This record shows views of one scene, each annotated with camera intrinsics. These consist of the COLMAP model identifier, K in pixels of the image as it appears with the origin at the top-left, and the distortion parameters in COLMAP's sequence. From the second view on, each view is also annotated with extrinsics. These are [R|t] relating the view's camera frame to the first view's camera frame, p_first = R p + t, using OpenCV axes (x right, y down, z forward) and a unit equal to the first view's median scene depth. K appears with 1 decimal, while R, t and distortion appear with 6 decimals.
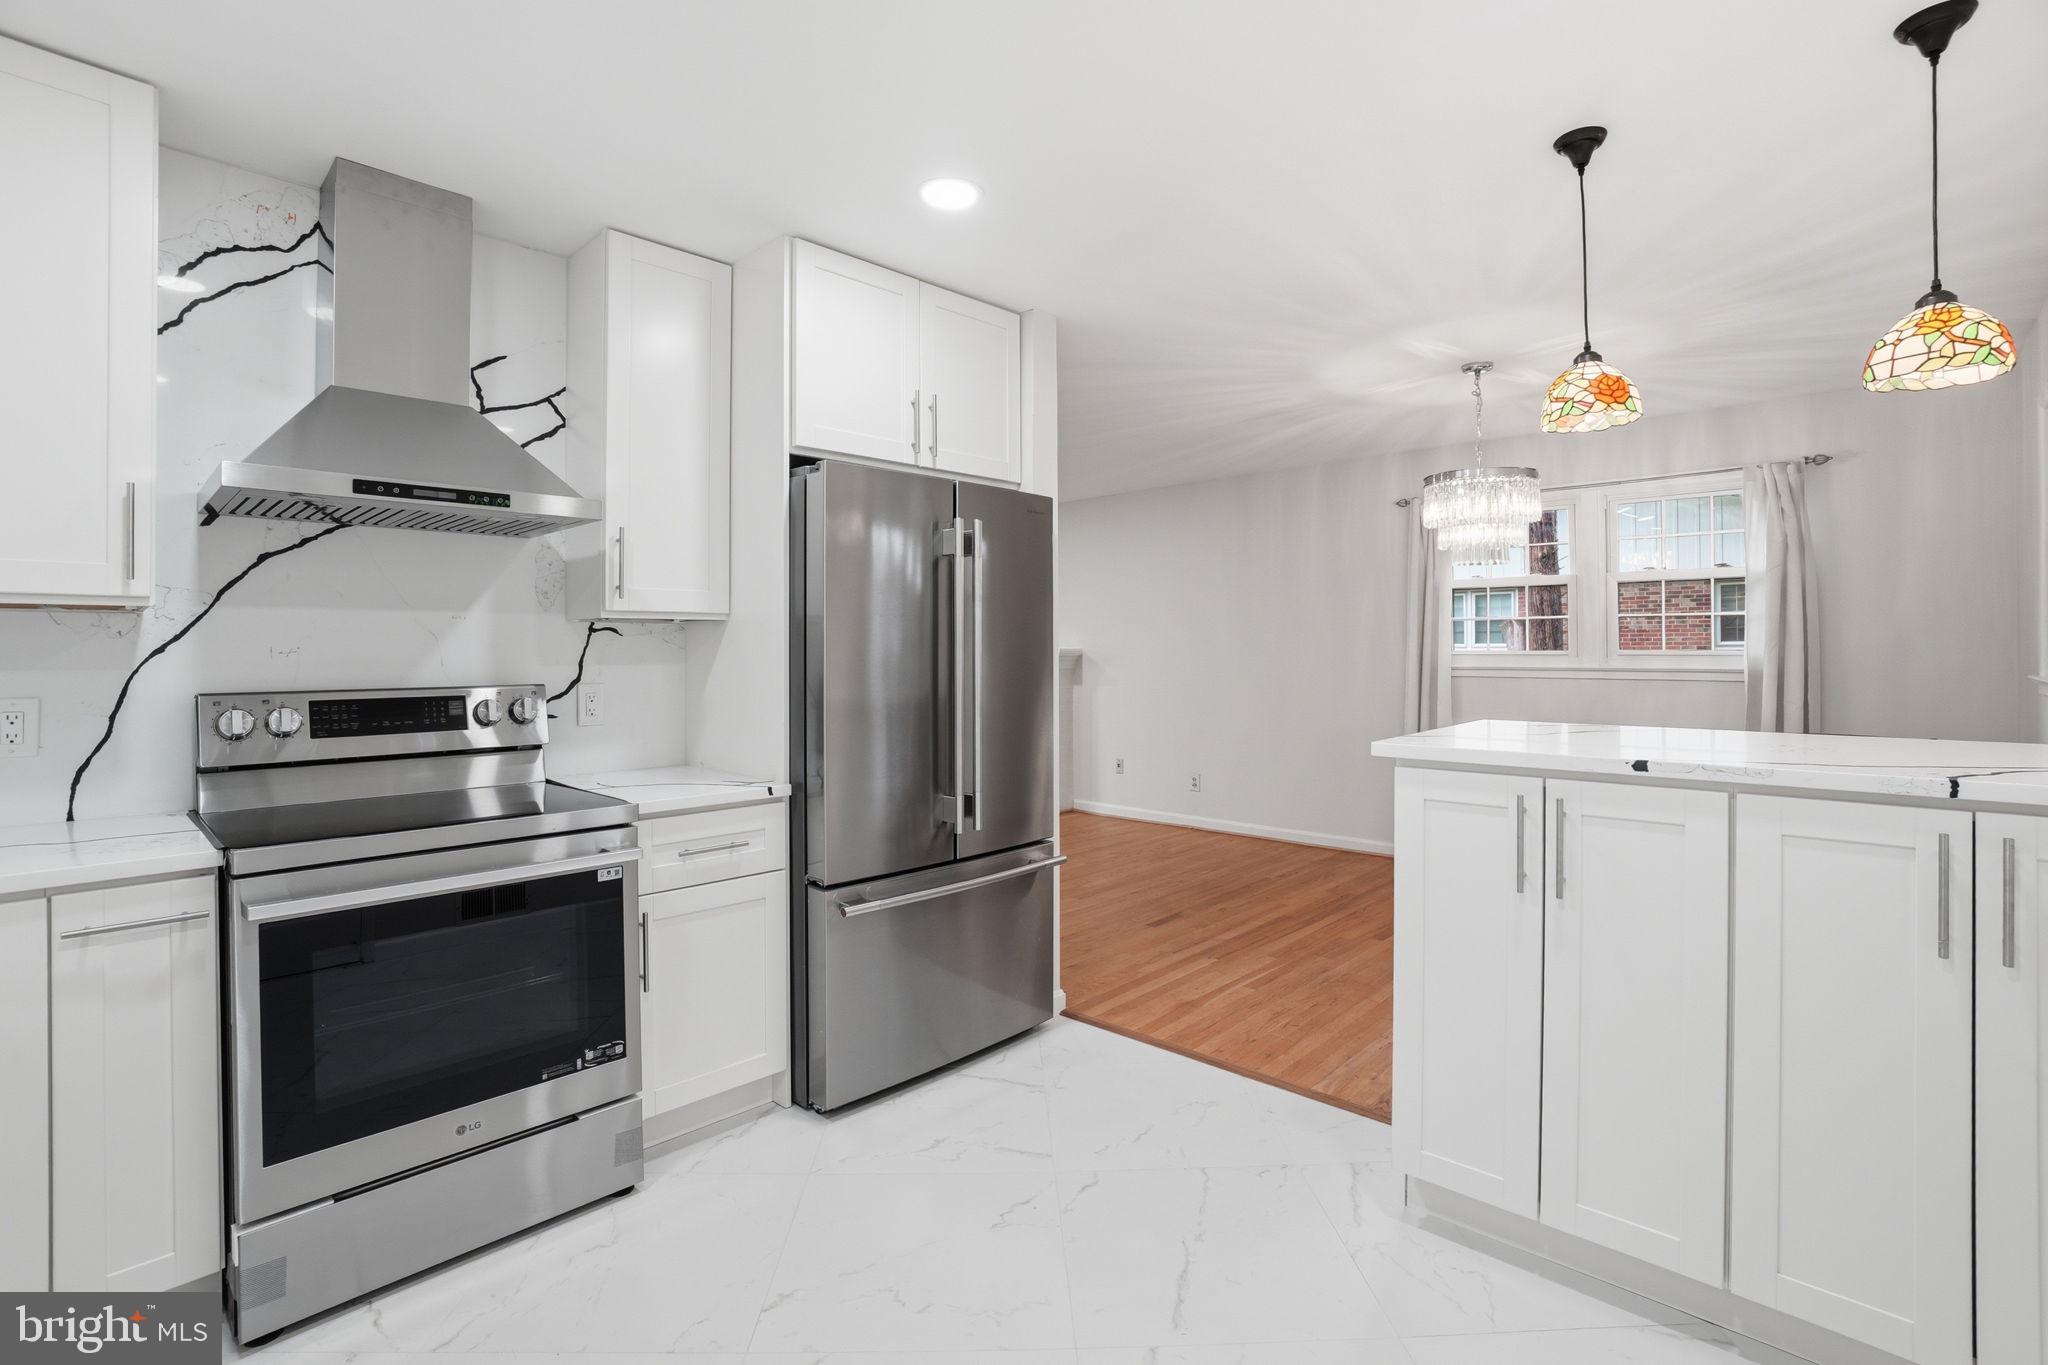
lens RADIAL K [[929.9, 0, 1008.2], [0, 929.9, 666.8], [0, 0, 1]] dist [-0.054731, 0.022137]
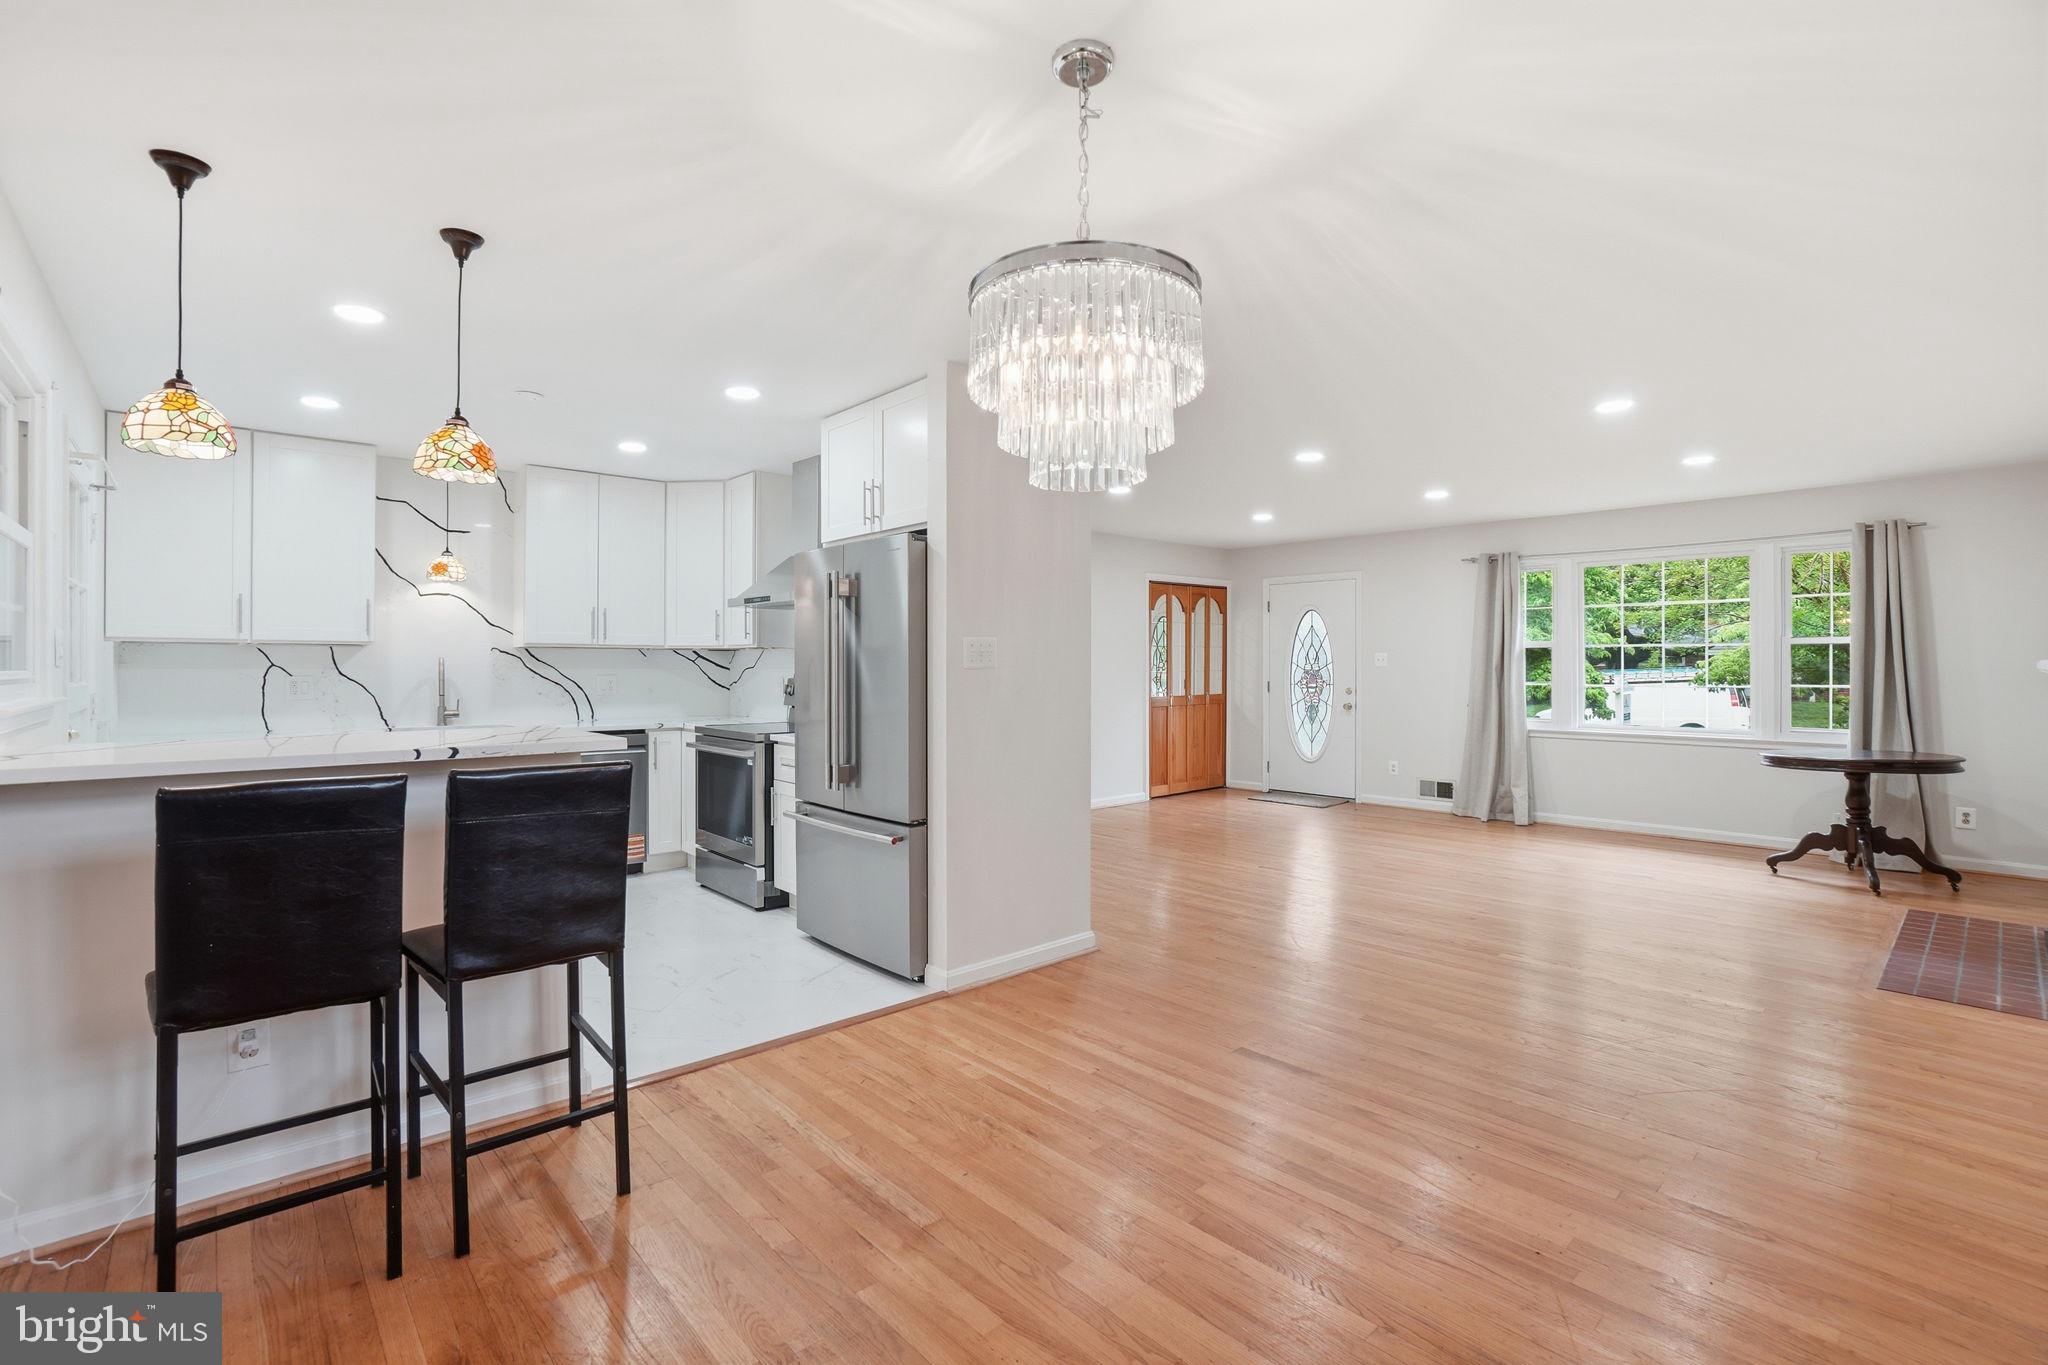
lens RADIAL K [[929.9, 0, 1008.2], [0, 929.9, 666.8], [0, 0, 1]] dist [-0.054731, 0.022137]
pose [[-0.071999, 0.007916, -0.997373, 1.069141], [-0.008685, 0.999926, 0.008563, -0.020449], [0.997367, 0.009279, -0.071925, 1.078623]]
